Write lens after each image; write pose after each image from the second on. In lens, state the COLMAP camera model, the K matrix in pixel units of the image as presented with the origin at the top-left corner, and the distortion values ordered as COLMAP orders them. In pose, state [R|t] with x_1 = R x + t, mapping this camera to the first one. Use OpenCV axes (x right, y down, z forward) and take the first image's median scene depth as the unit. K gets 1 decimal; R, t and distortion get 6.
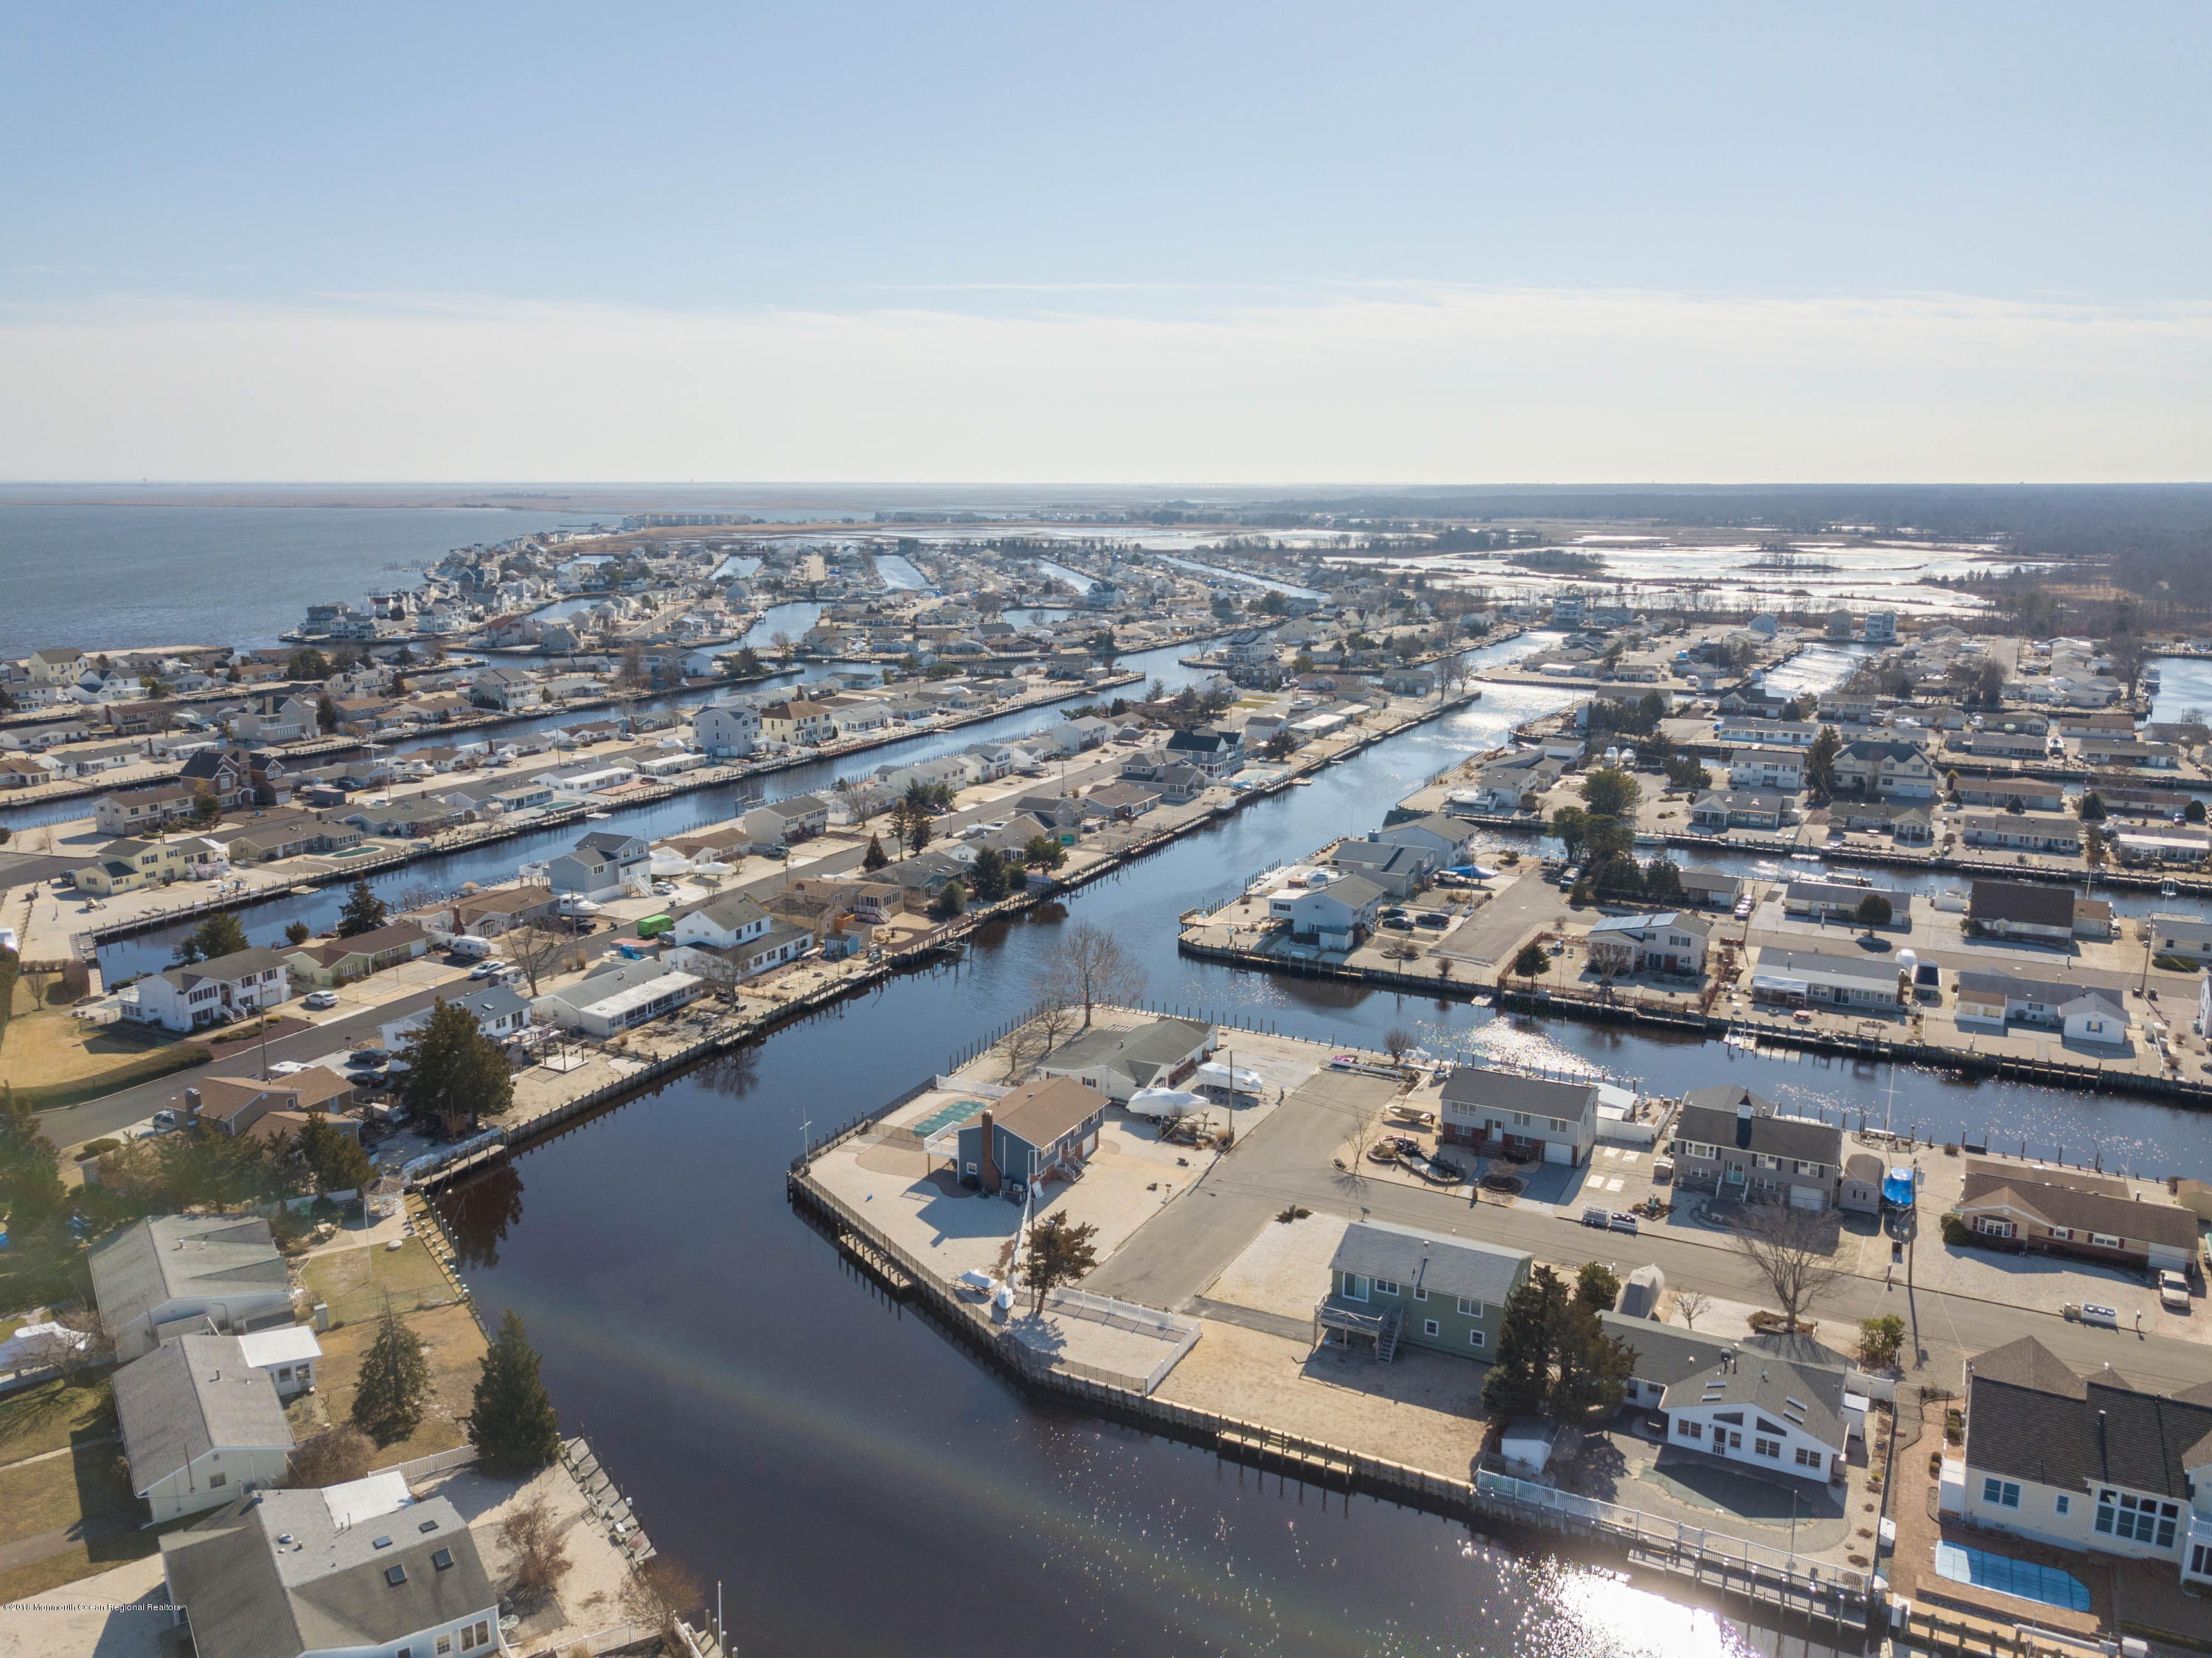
lens RADIAL K [[1709.2, 0, 1104.3], [0, 1709.2, 823.6], [0, 0, 1]] dist [0.025398, -0.029780]
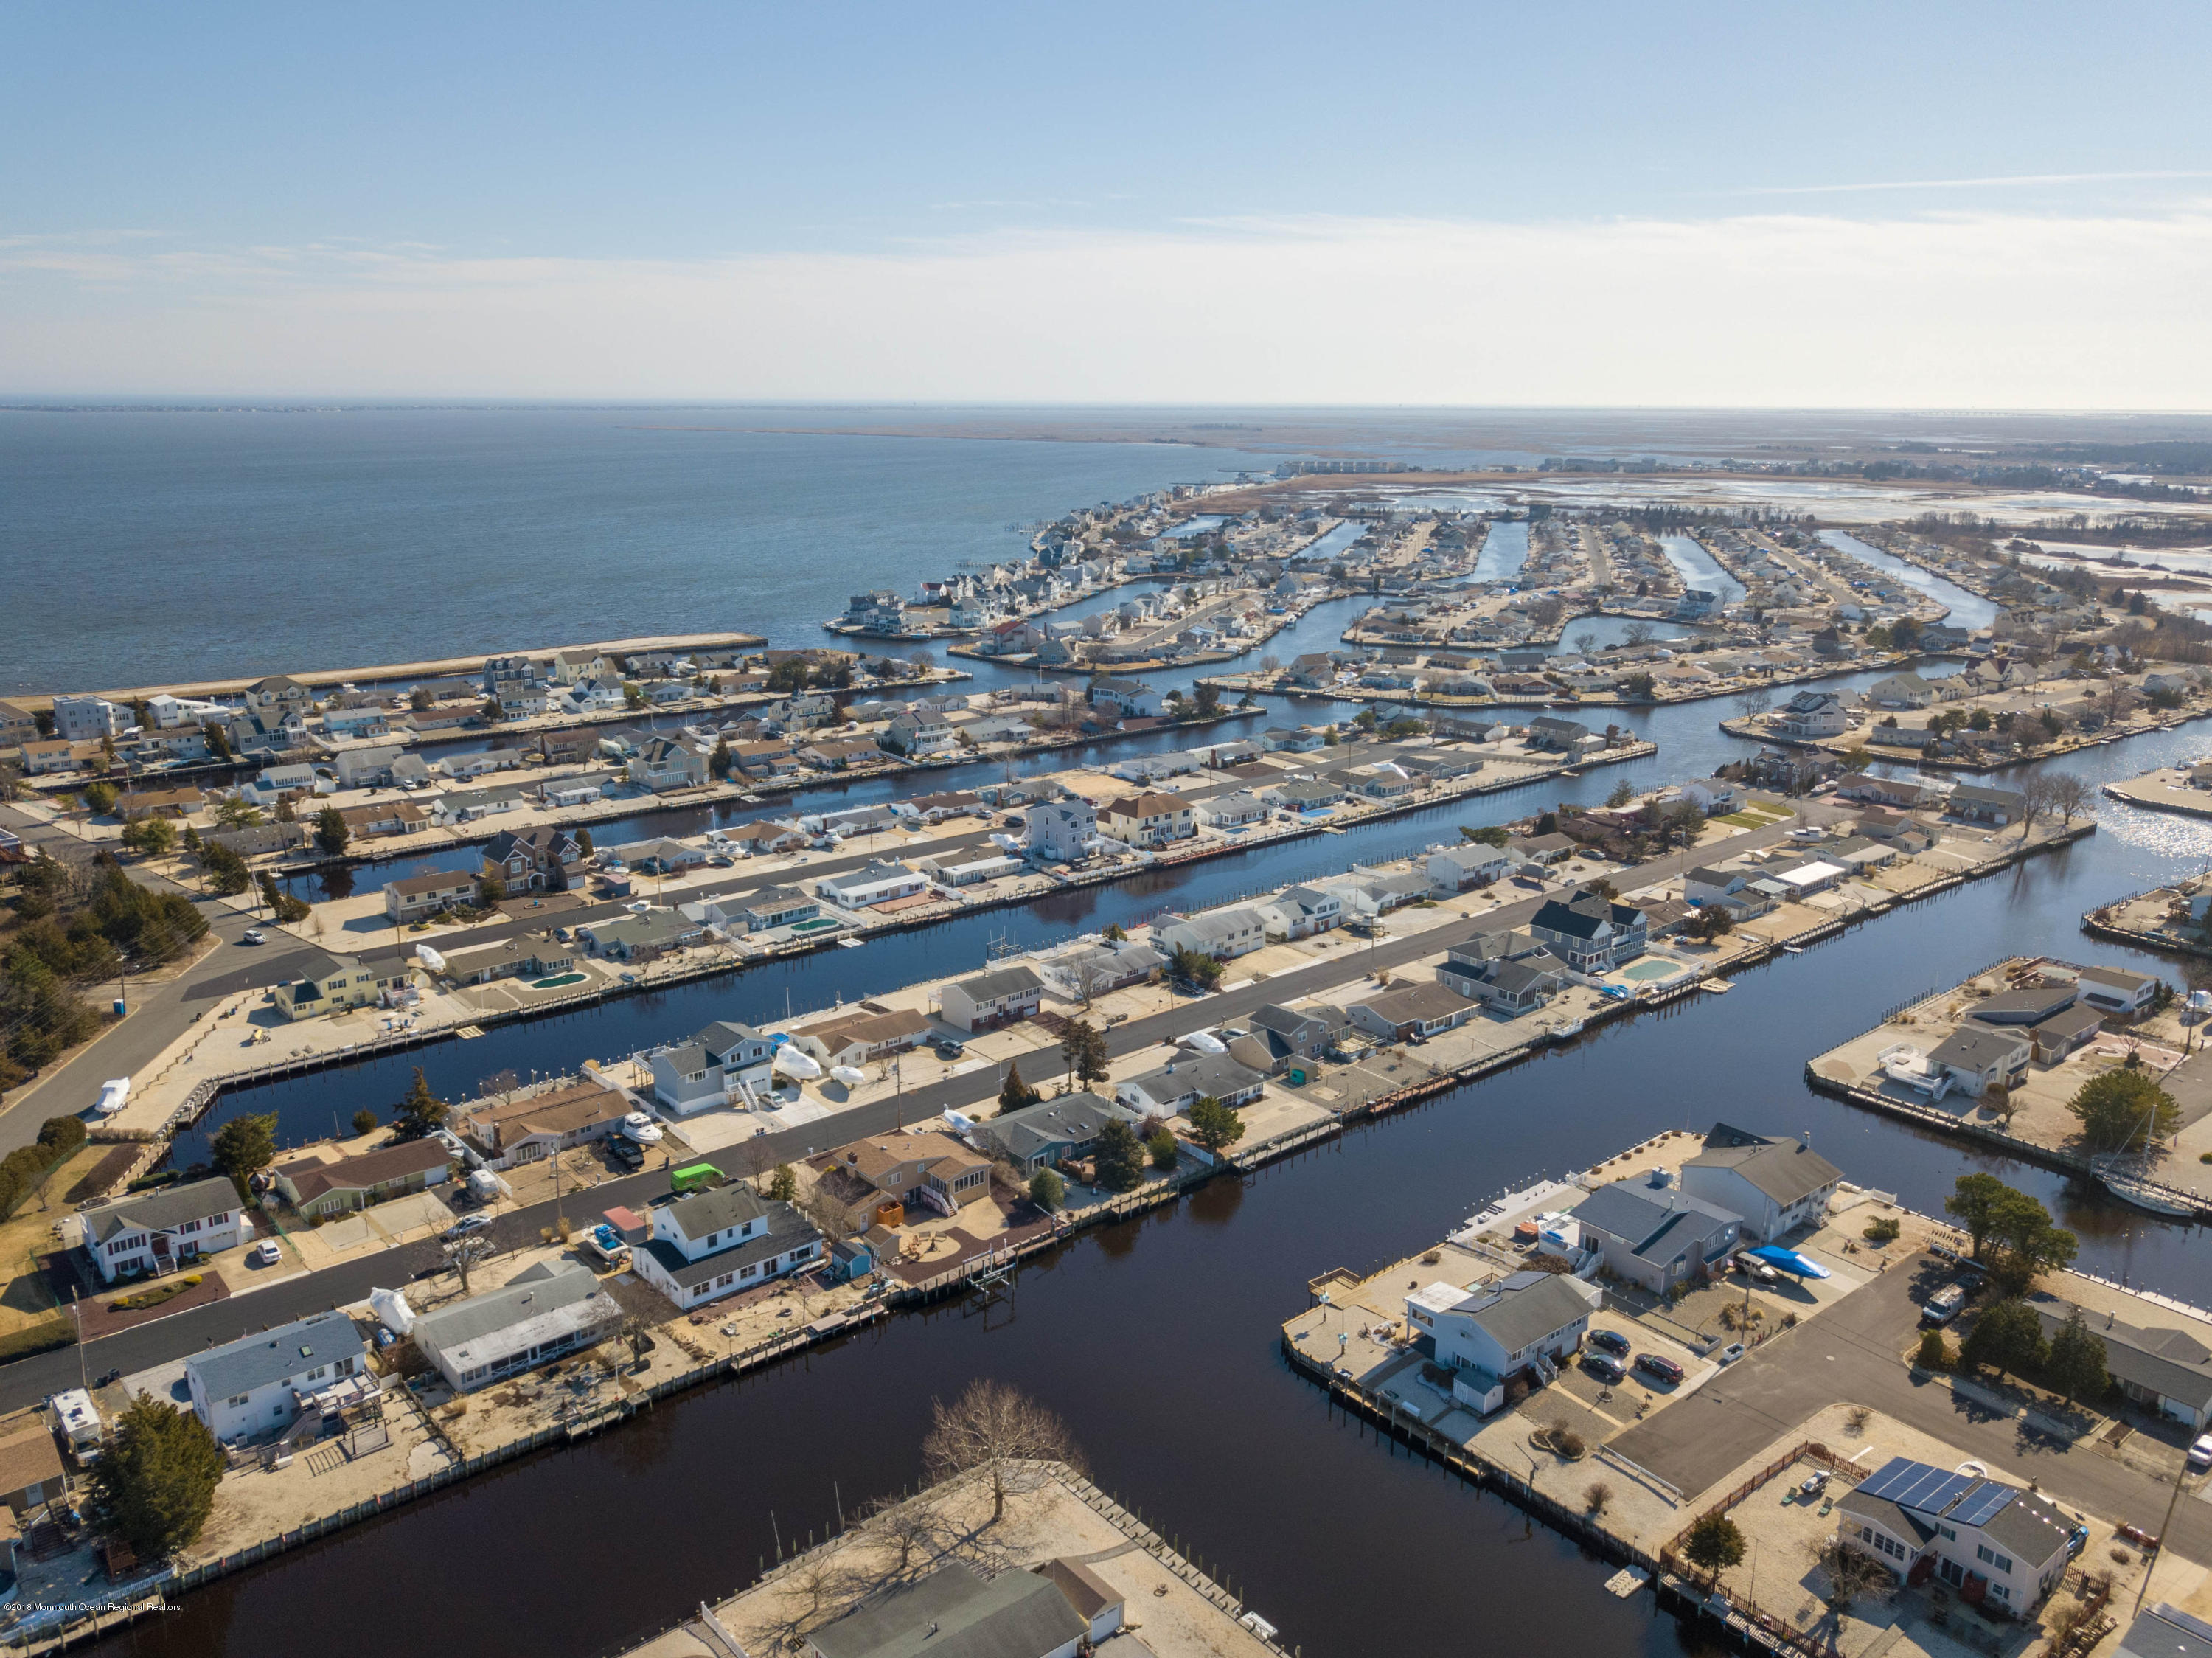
lens RADIAL K [[1709.2, 0, 1122.0], [0, 1709.2, 837.7], [0, 0, 1]] dist [0.025398, -0.029780]
pose [[0.919798, 0.101939, -0.378920, 0.158459], [-0.081151, 0.994207, 0.070480, -0.124011], [0.383909, -0.034078, 0.922742, 0.206817]]
